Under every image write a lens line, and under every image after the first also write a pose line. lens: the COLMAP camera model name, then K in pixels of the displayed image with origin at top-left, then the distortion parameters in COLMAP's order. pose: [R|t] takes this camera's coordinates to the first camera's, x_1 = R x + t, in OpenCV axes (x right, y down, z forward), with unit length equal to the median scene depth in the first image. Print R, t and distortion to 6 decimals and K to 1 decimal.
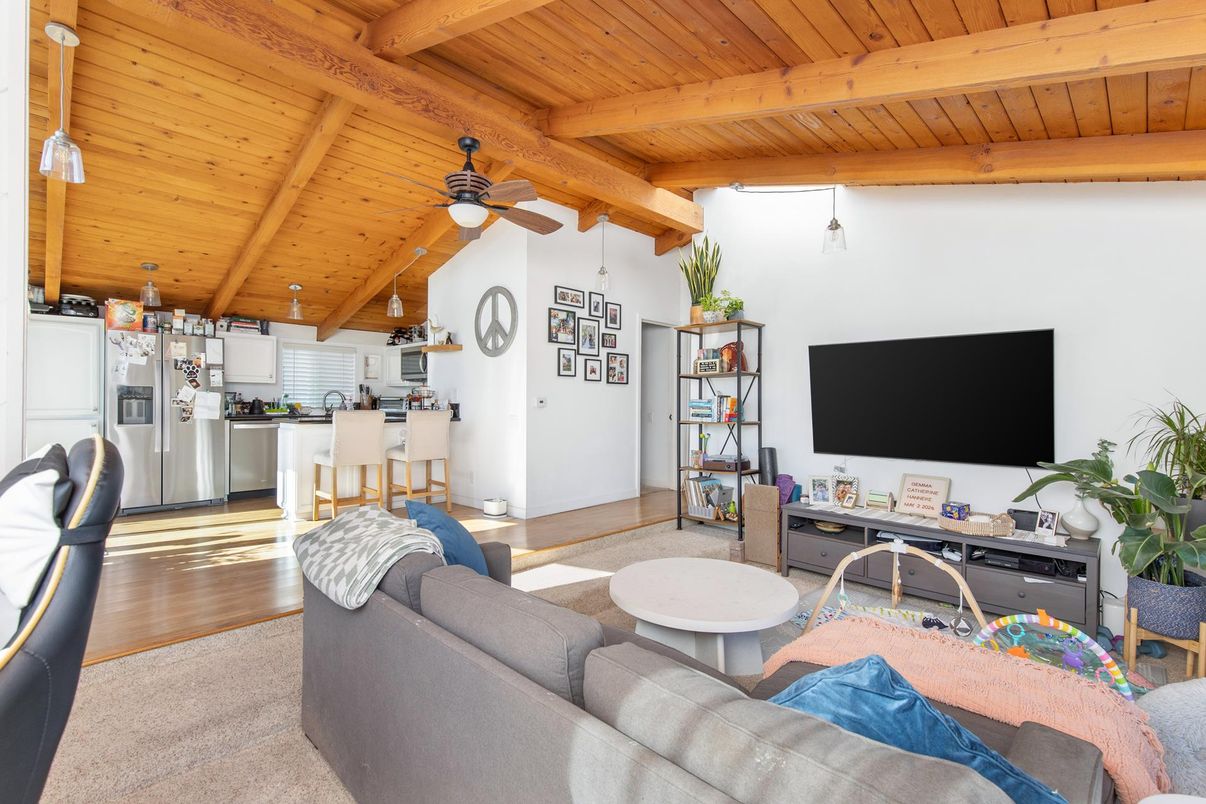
lens RADIAL K [[537.4, 0, 603.2], [0, 537.4, 404.1], [0, 0, 1]] dist [-0.000251, -0.000081]
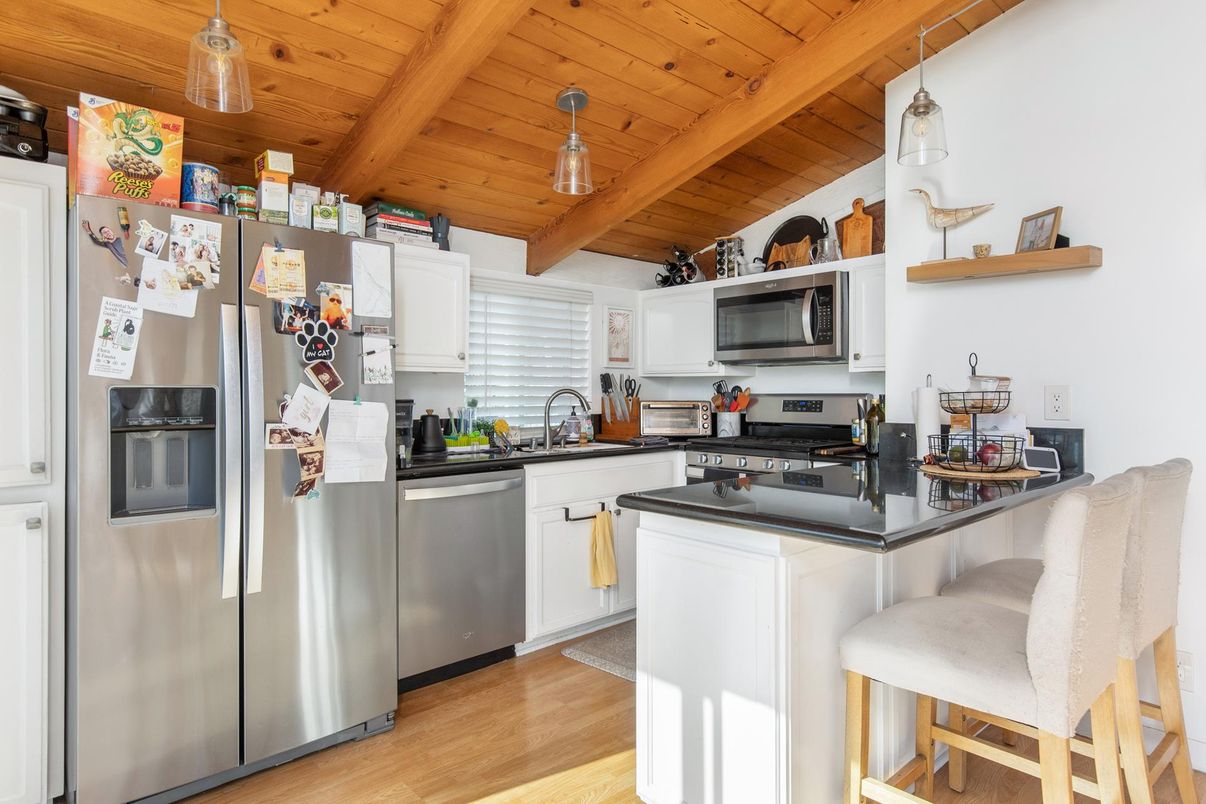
lens RADIAL K [[668.5, 0, 605.0], [0, 668.5, 393.4], [0, 0, 1]] dist [0.001327, 0.000142]
pose [[0.998092, -0.005622, -0.061493, -0.568540], [0.005500, 0.999983, -0.002151, -0.026125], [0.061504, 0.001809, 0.998105, 0.606122]]
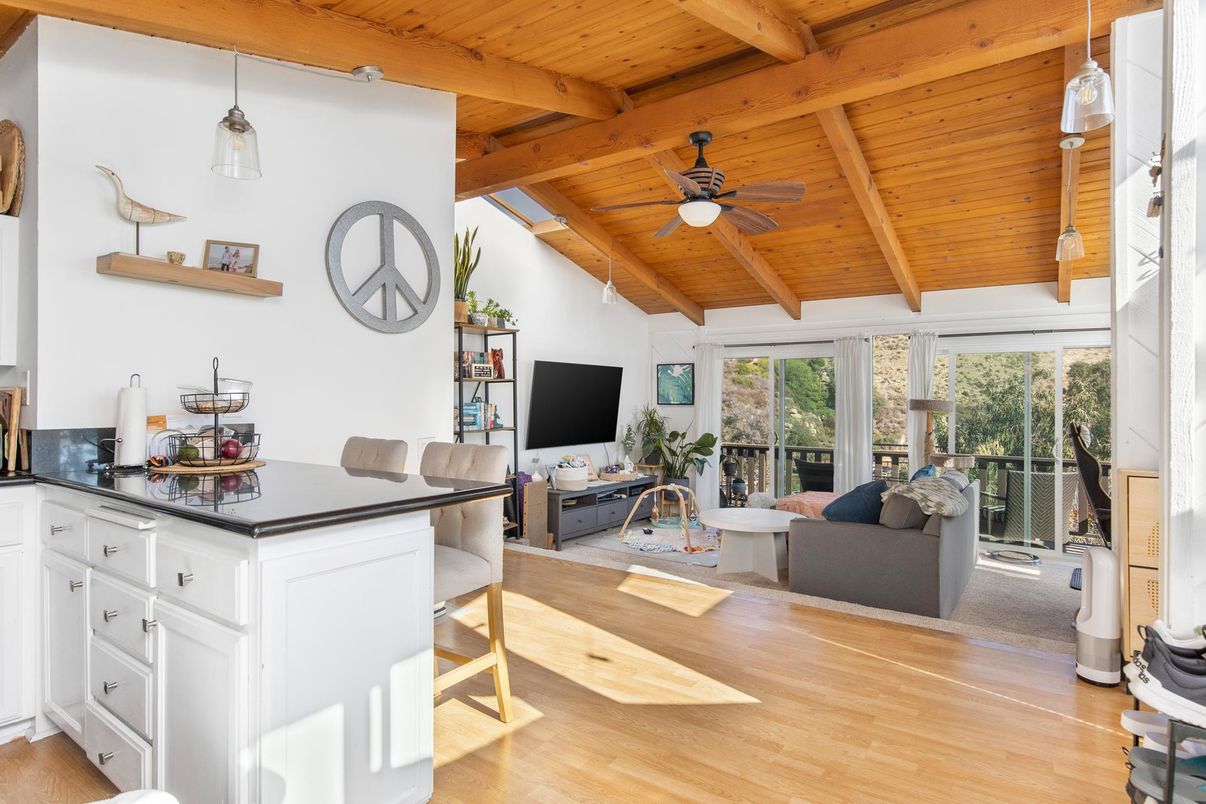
lens RADIAL K [[643.1, 0, 605.0], [0, 643.1, 402.0], [0, 0, 1]] dist [-0.001979, -0.000267]
pose [[-0.149985, -0.005473, 0.988673, -0.881148], [0.007707, 0.999948, 0.006704, -0.019792], [-0.988658, 0.008625, -0.149935, 0.879366]]
